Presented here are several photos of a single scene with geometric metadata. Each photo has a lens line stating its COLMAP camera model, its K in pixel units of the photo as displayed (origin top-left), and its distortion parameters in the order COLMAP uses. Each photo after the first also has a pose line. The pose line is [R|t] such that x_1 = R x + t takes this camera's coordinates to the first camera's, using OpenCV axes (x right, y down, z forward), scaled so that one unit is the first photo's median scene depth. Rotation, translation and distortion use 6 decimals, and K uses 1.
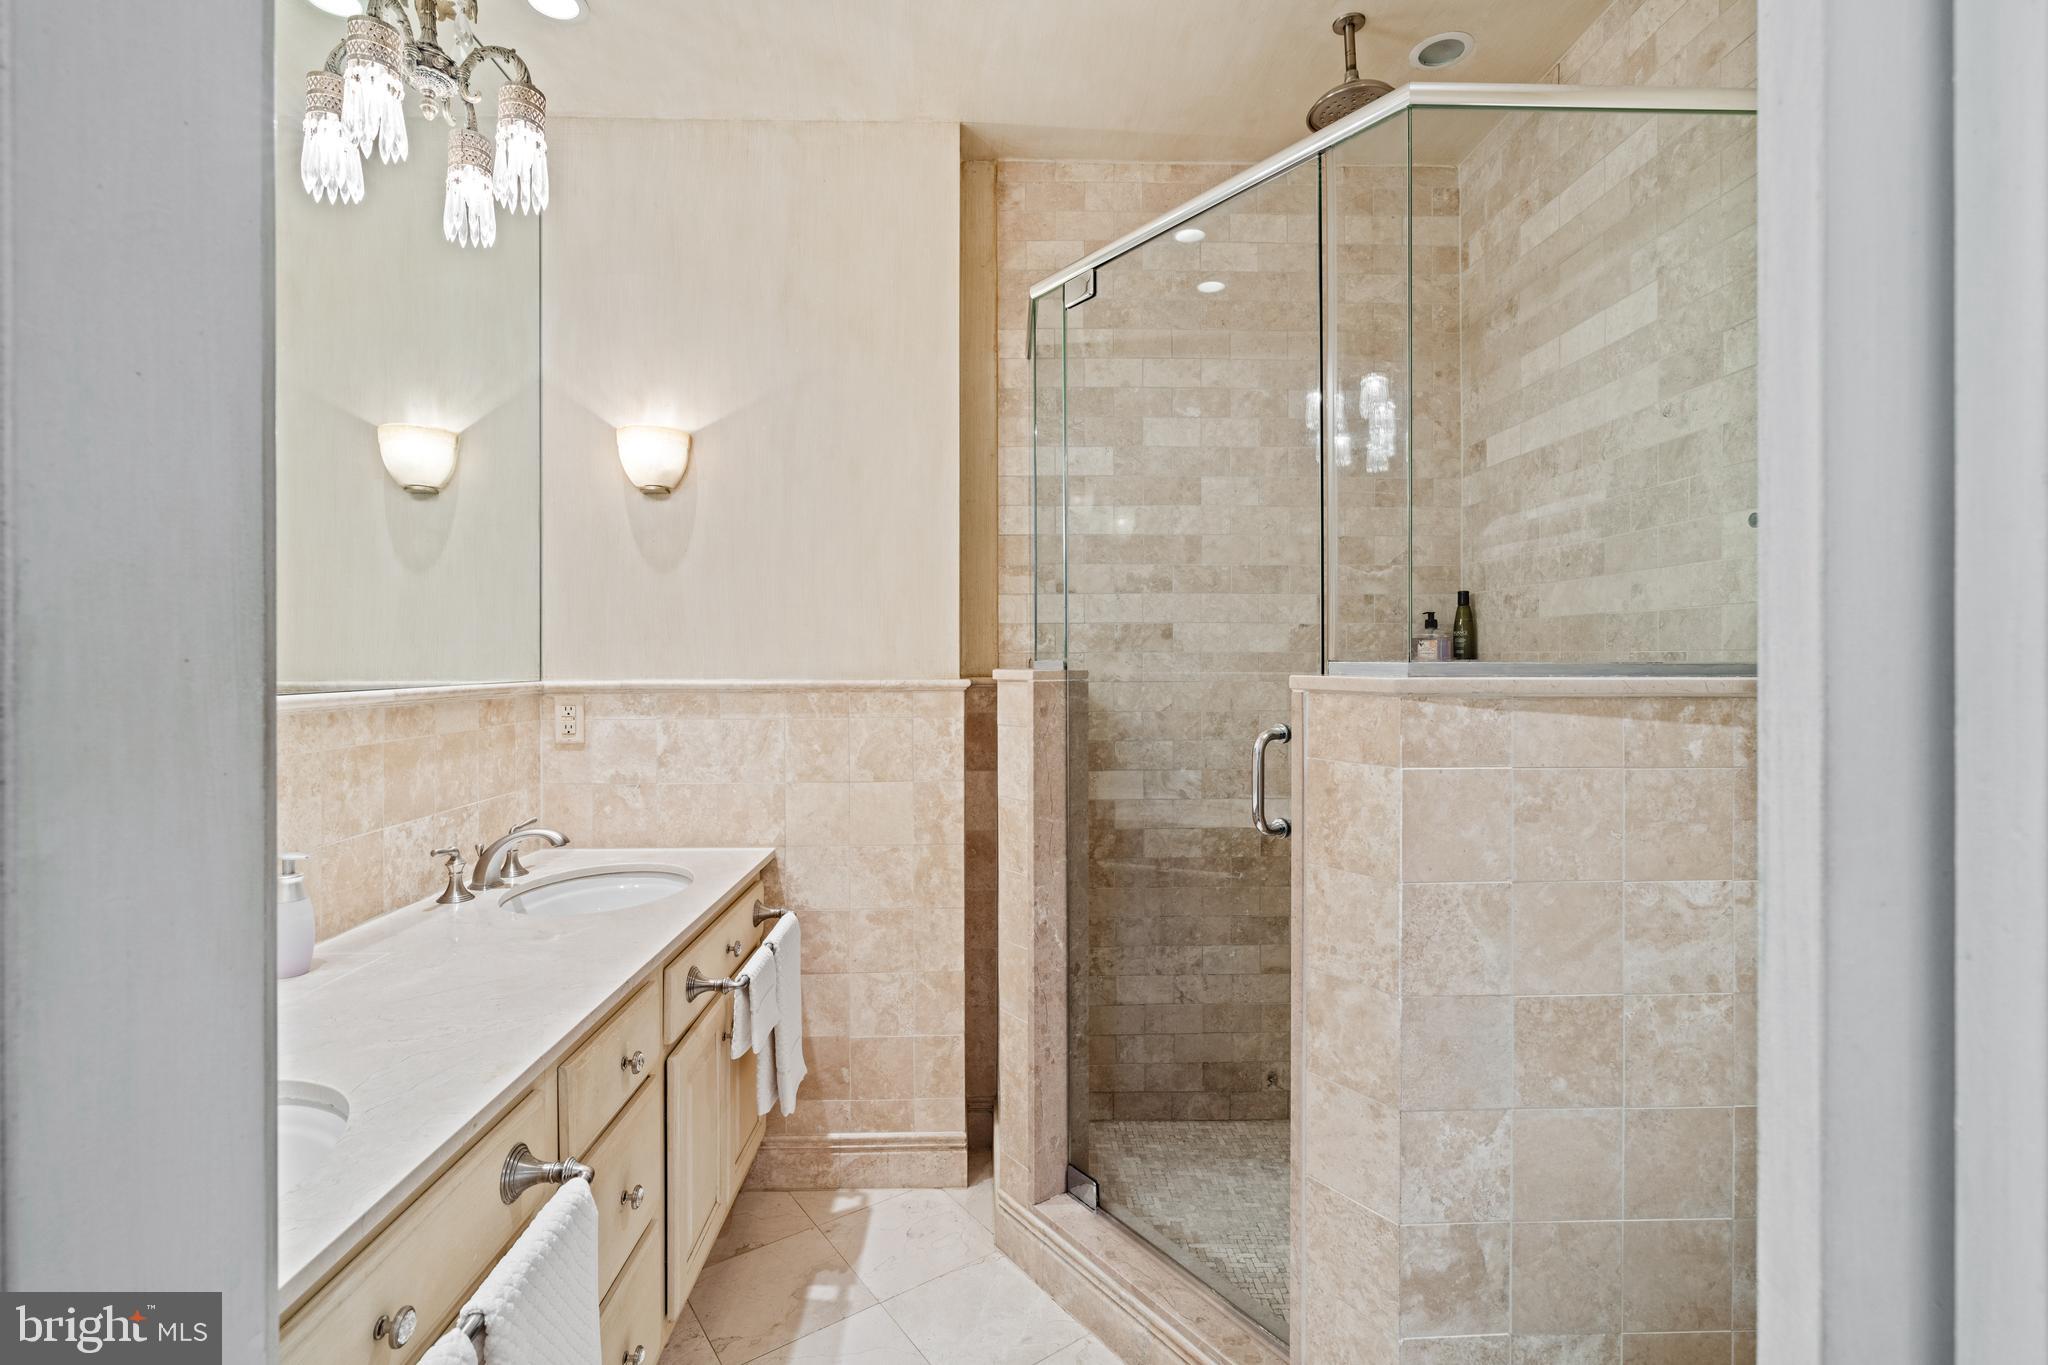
lens RADIAL K [[926.3, 0, 1027.2], [0, 926.3, 649.9], [0, 0, 1]] dist [-0.006853, 0.001778]
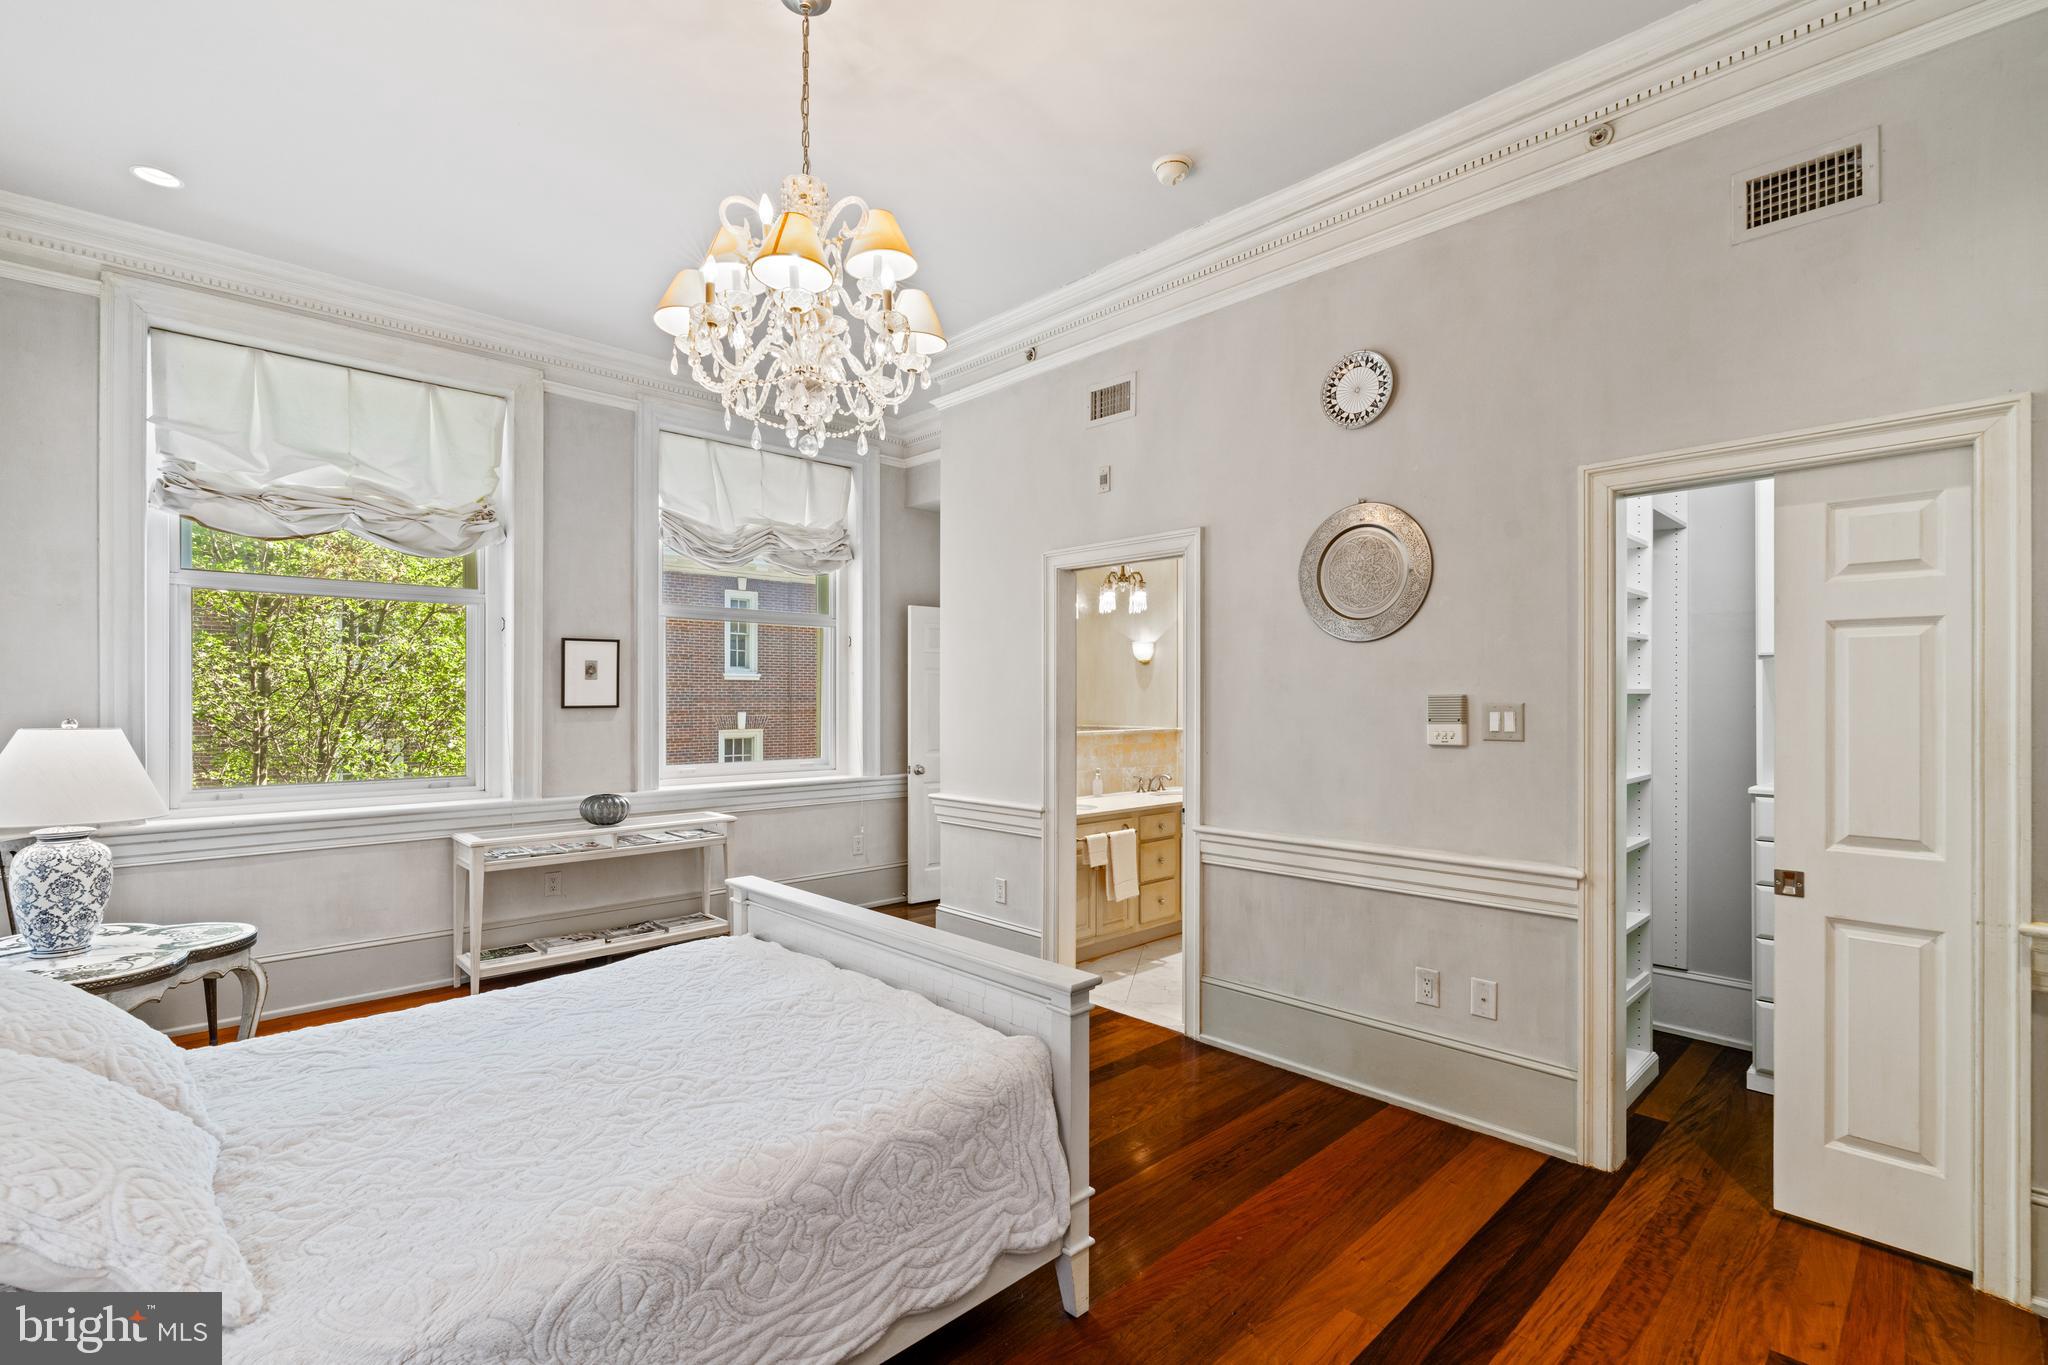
lens RADIAL K [[926.3, 0, 1016.8], [0, 926.3, 695.3], [0, 0, 1]] dist [-0.006853, 0.001778]
pose [[0.666424, -0.002930, -0.745567, 1.451908], [0.004965, 0.999988, 0.000509, -0.080886], [0.745556, -0.004041, 0.666430, -1.447330]]
